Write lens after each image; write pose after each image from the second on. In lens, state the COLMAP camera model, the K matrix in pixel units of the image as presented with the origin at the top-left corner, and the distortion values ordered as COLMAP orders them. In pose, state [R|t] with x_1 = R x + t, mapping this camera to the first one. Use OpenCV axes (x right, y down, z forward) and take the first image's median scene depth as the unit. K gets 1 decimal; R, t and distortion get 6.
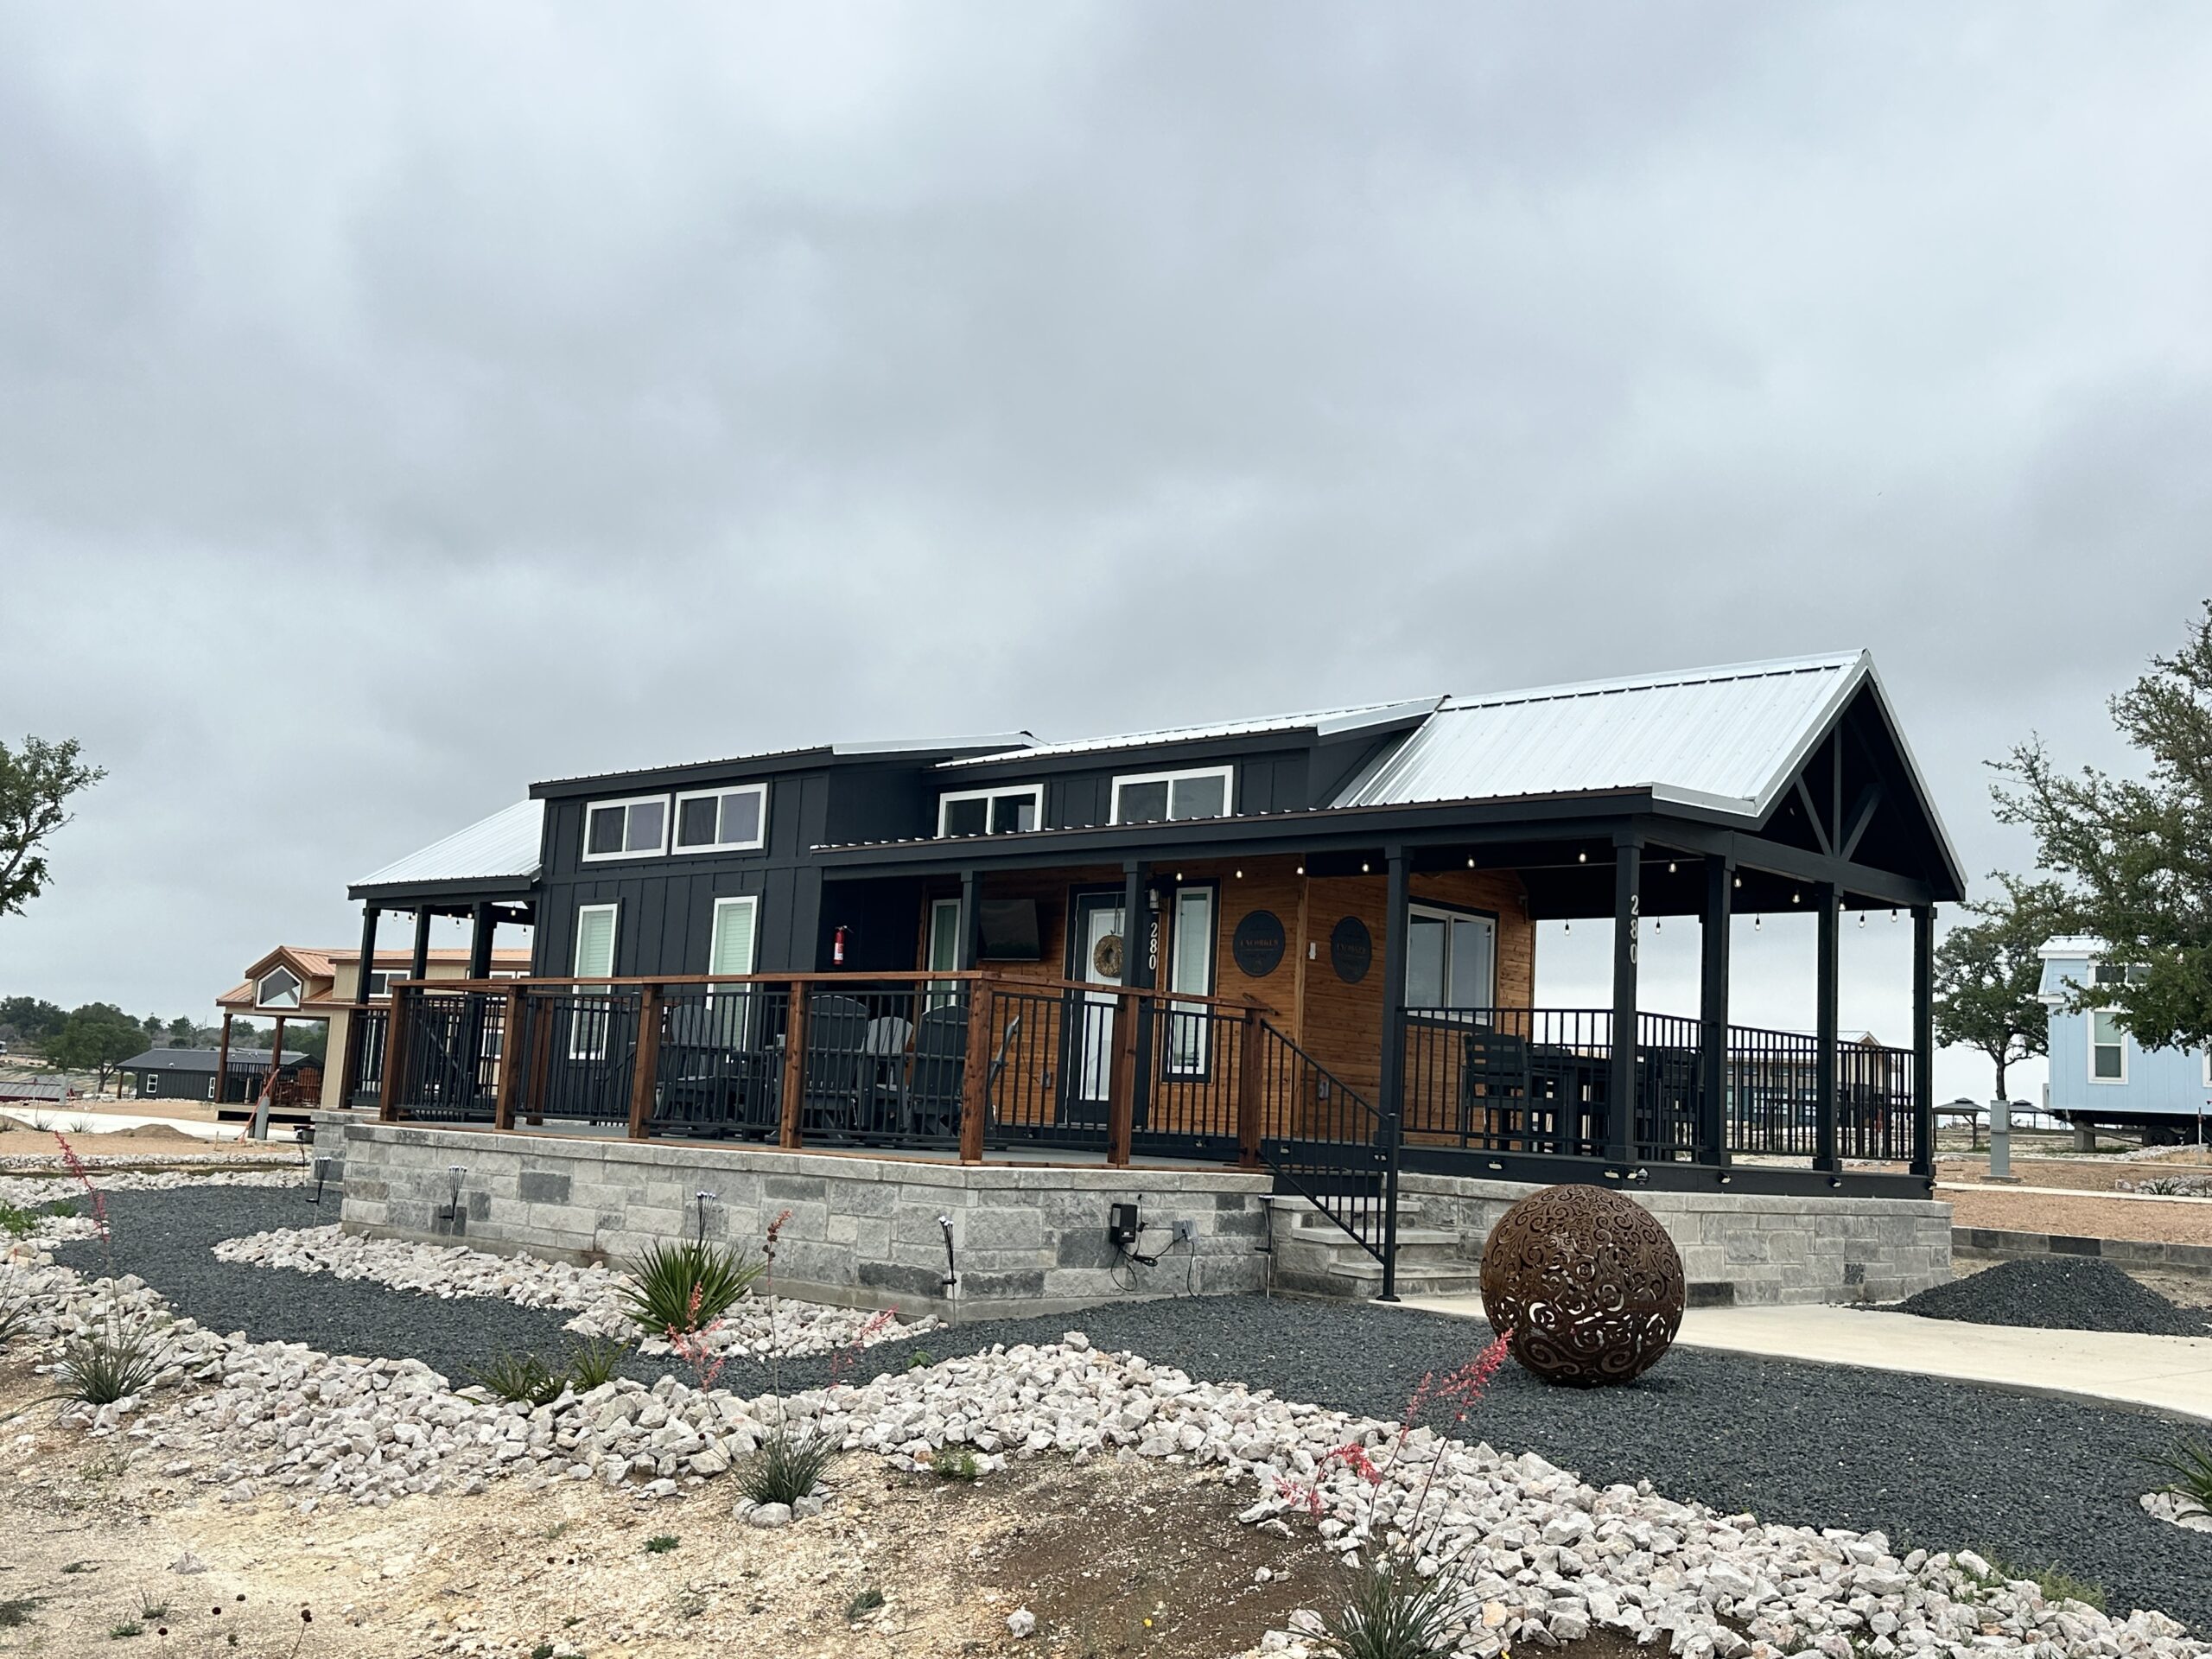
lens RADIAL K [[2149.5, 0, 1103.7], [0, 2149.5, 829.4], [0, 0, 1]] dist [0.074632, 0.000000]
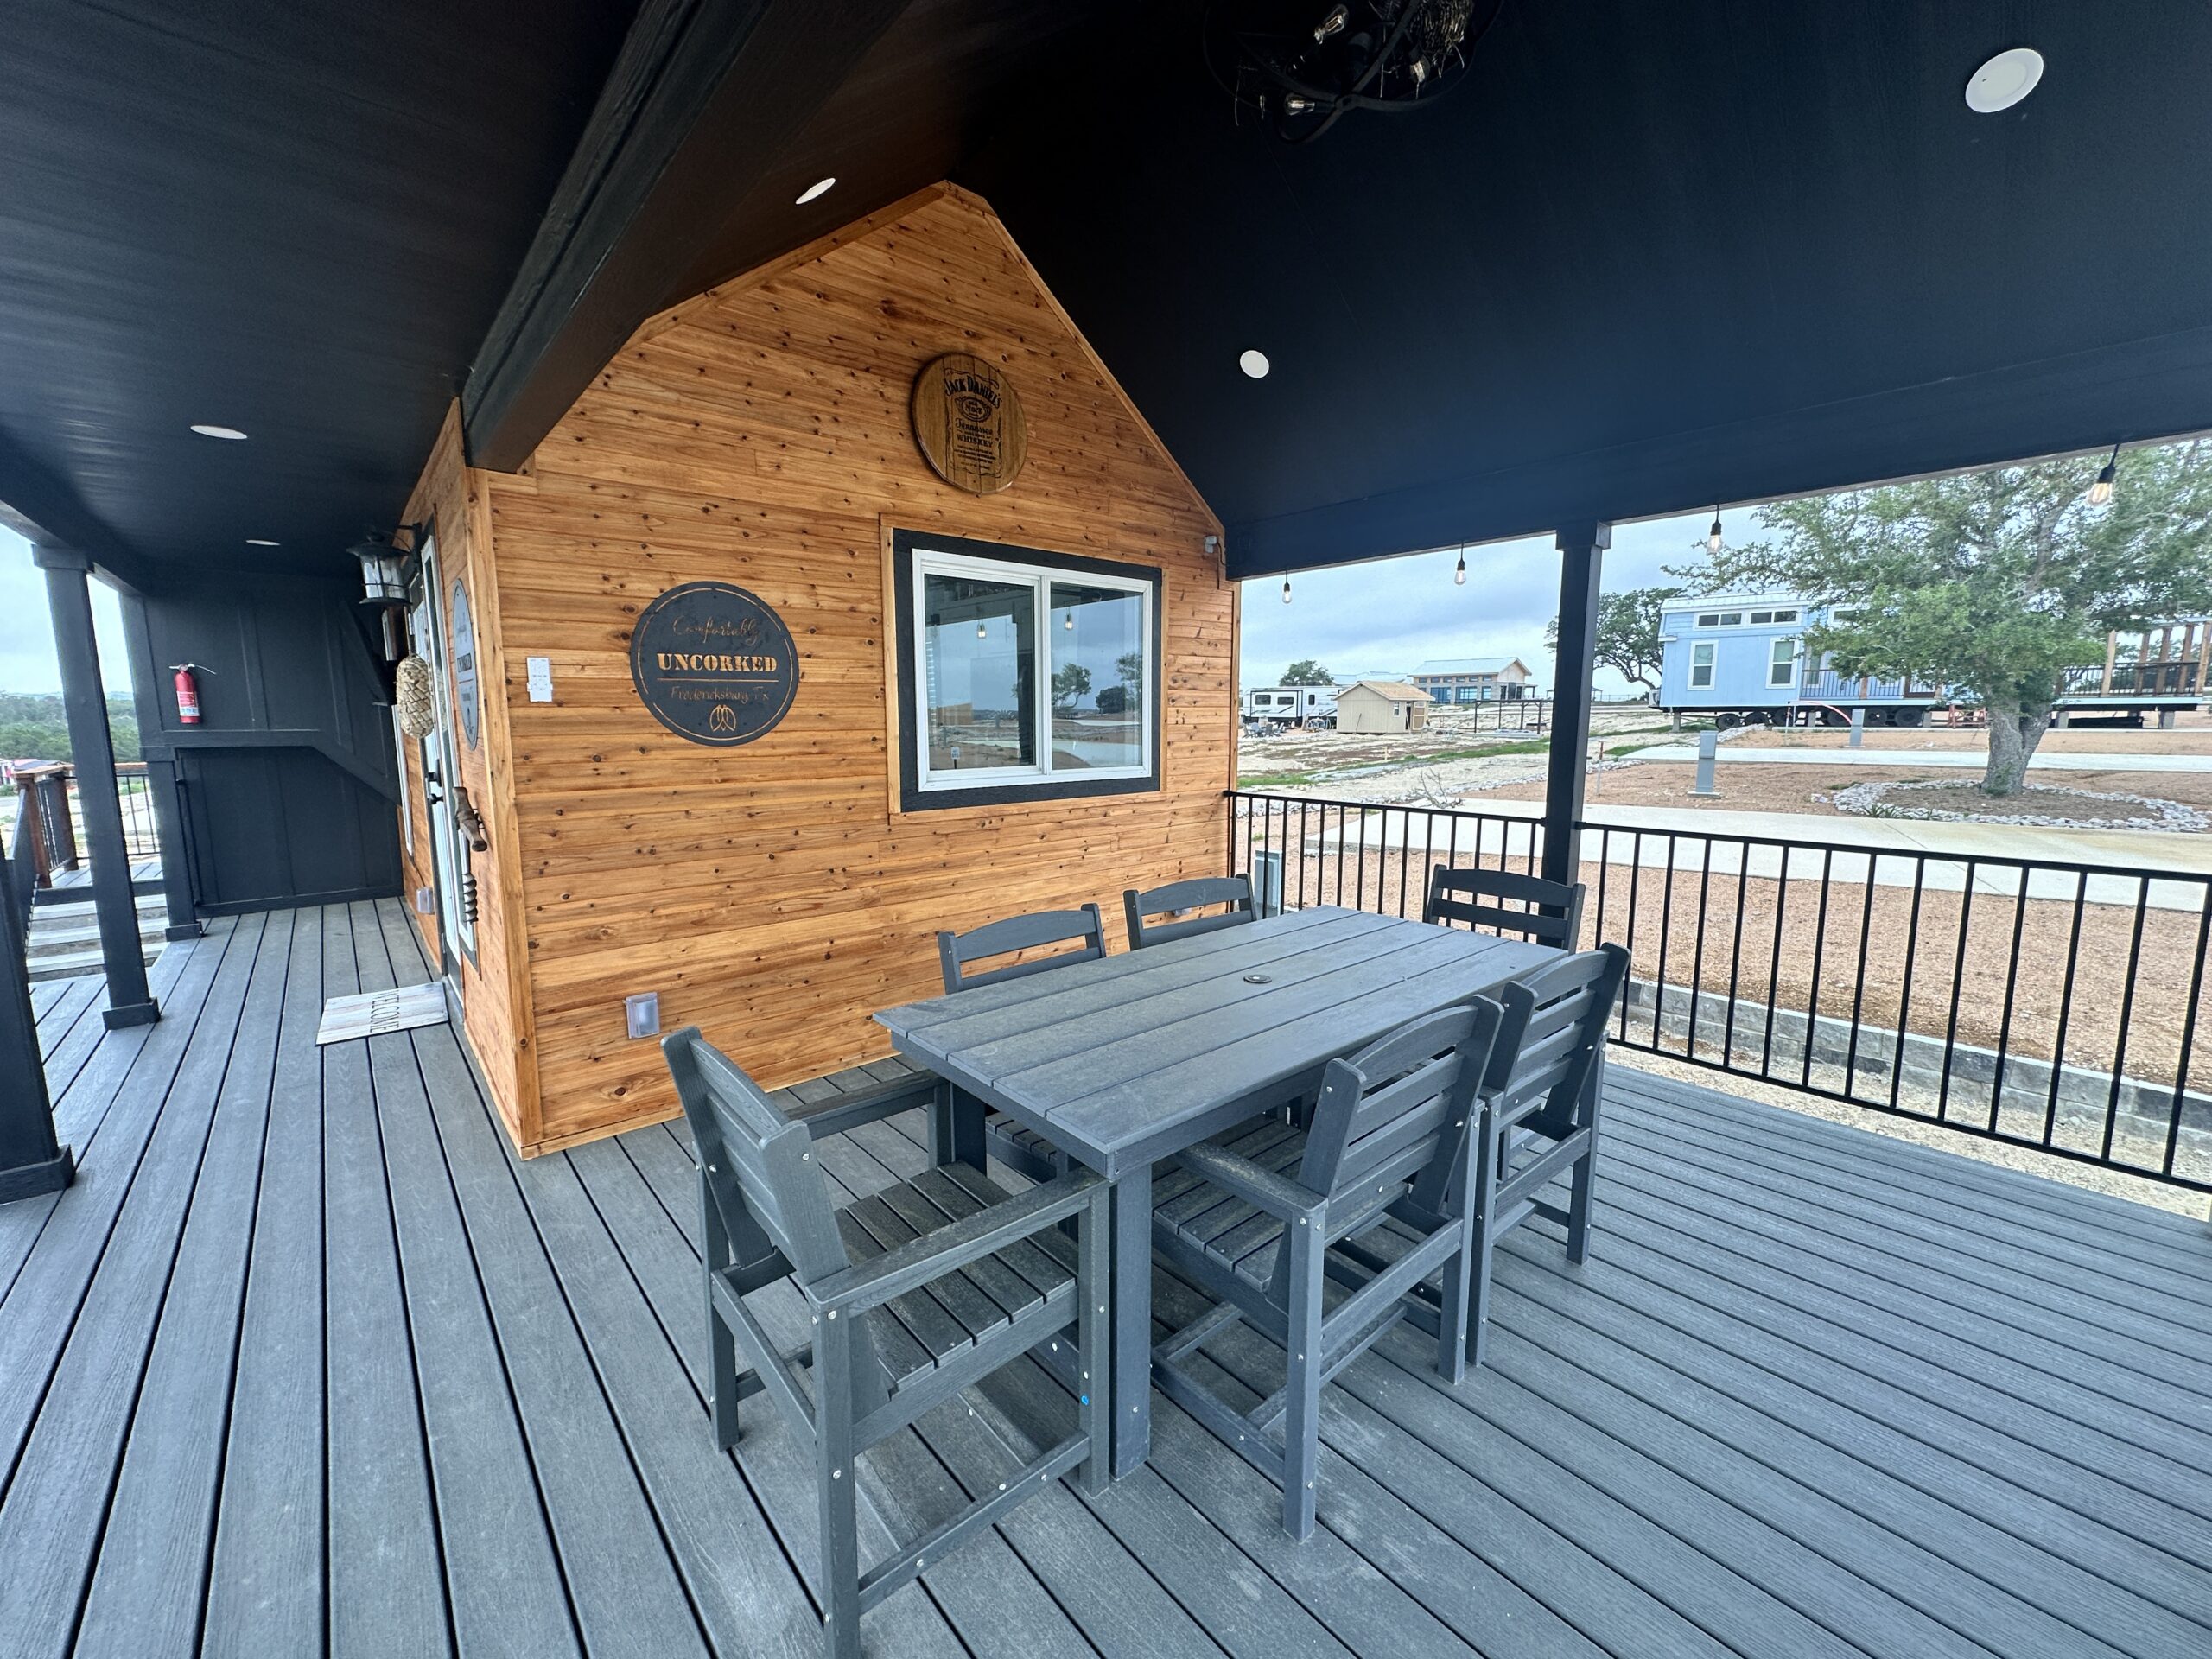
lens RADIAL K [[879.8, 0, 1104.7], [0, 879.8, 832.8], [0, 0, 1]] dist [-0.001860, 0.000224]
pose [[0.994840, -0.040956, -0.092825, 0.278116], [0.064310, 0.962184, 0.264702, 0.064117], [0.078473, -0.269306, 0.959852, 1.135978]]
